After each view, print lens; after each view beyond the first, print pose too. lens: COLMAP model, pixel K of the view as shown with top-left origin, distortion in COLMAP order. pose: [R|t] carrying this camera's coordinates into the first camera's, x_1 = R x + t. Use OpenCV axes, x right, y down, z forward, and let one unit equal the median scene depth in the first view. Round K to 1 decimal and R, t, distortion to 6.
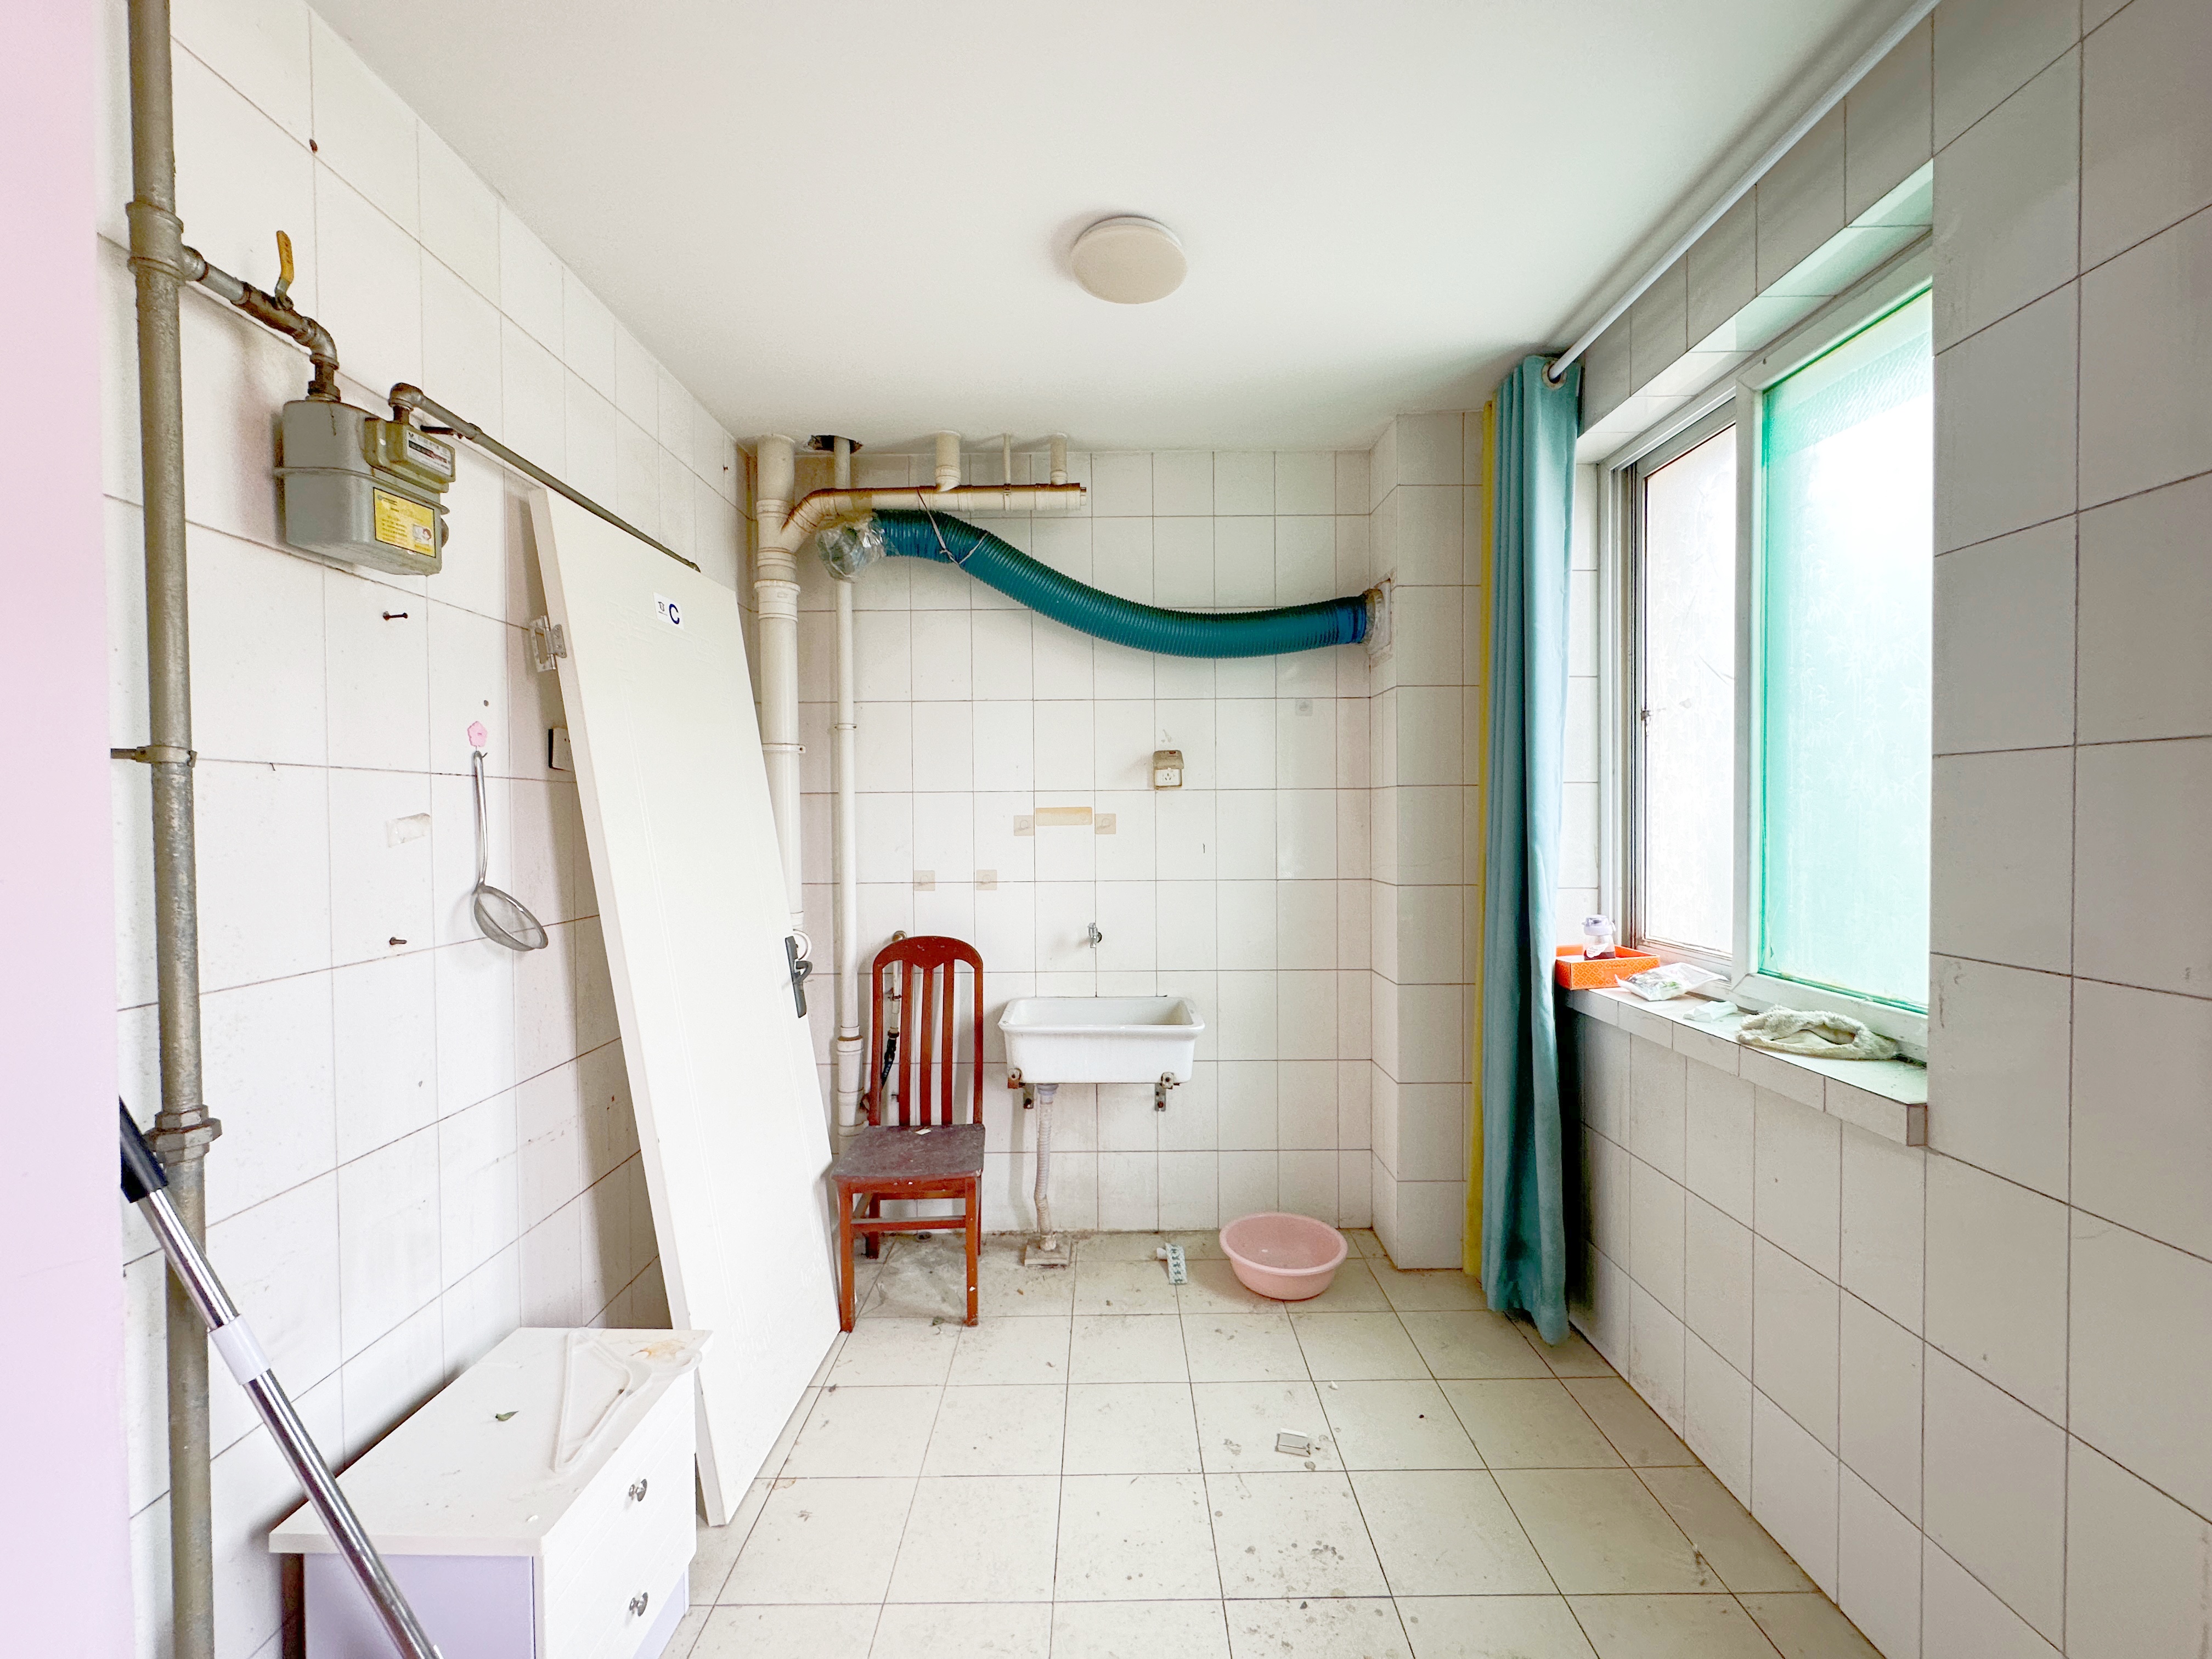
lens RADIAL K [[883.8, 0, 1101.4], [0, 883.8, 842.8], [0, 0, 1]] dist [0.000244, -0.000003]
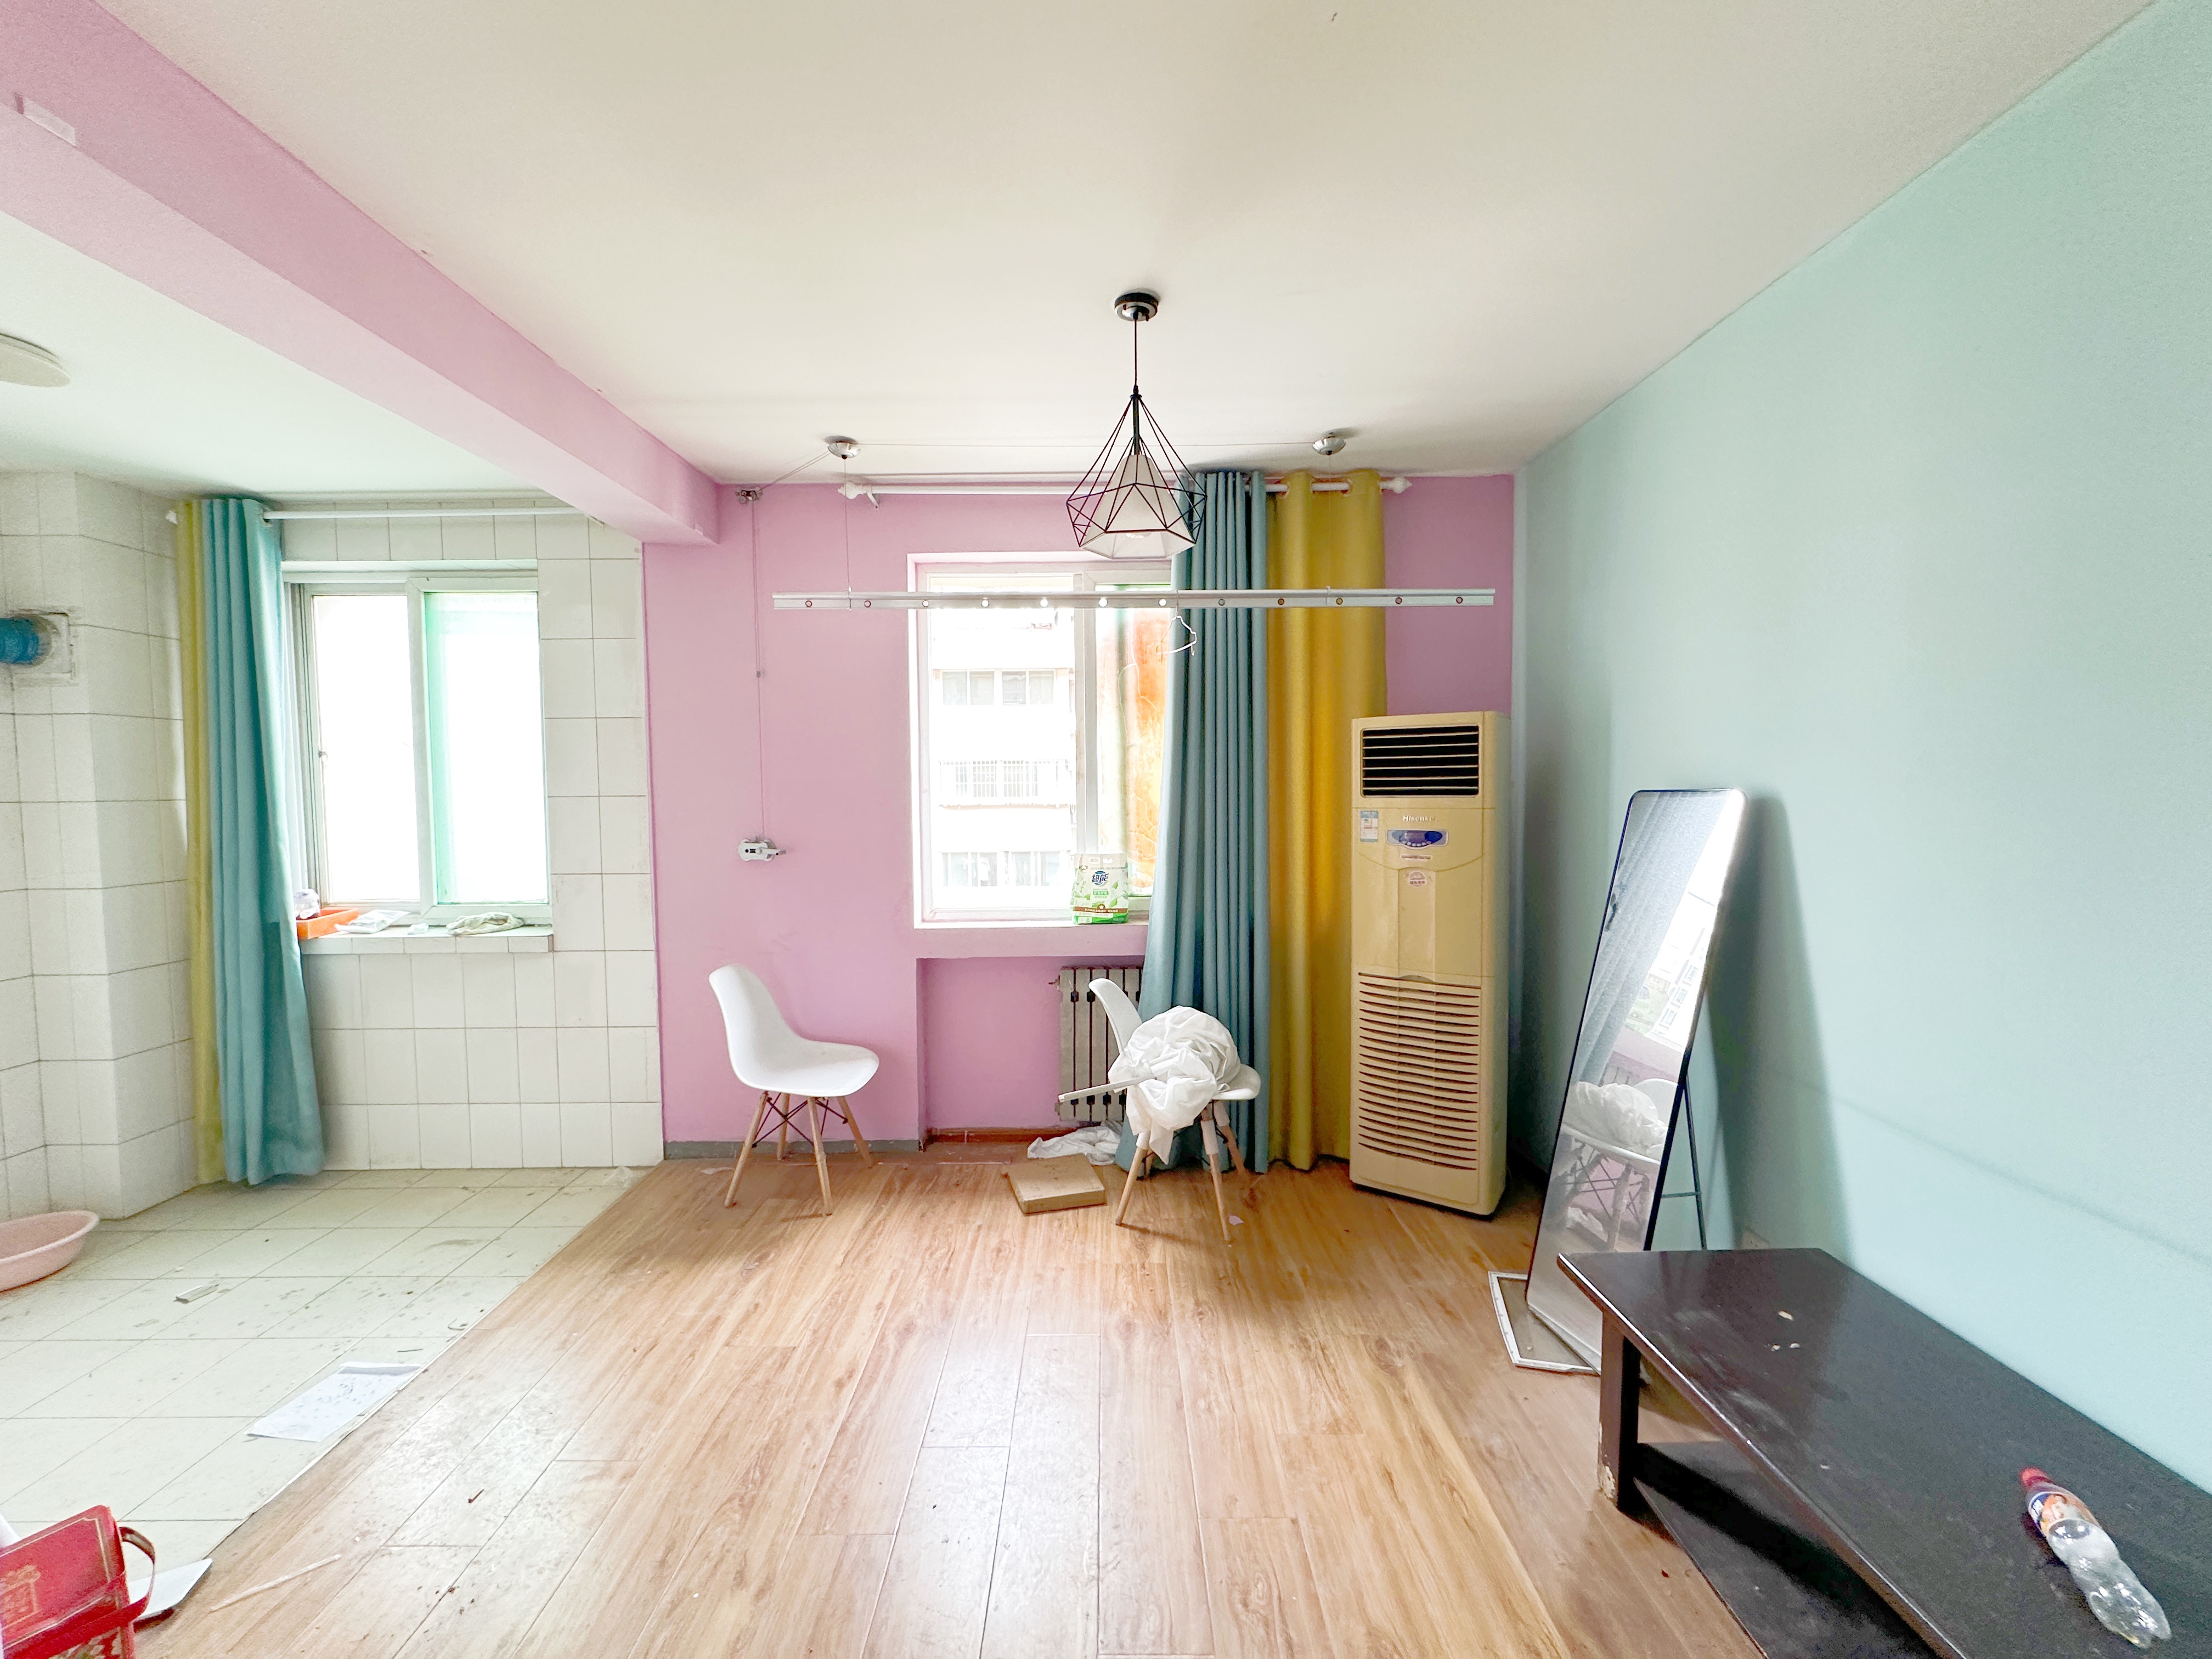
lens RADIAL K [[883.8, 0, 1096.8], [0, 883.8, 832.0], [0, 0, 1]] dist [0.000244, -0.000003]
pose [[0.019469, -0.039767, 0.999019, -1.095004], [0.039585, 0.998456, 0.038973, -0.023180], [-0.999027, 0.038787, 0.021013, -0.436863]]
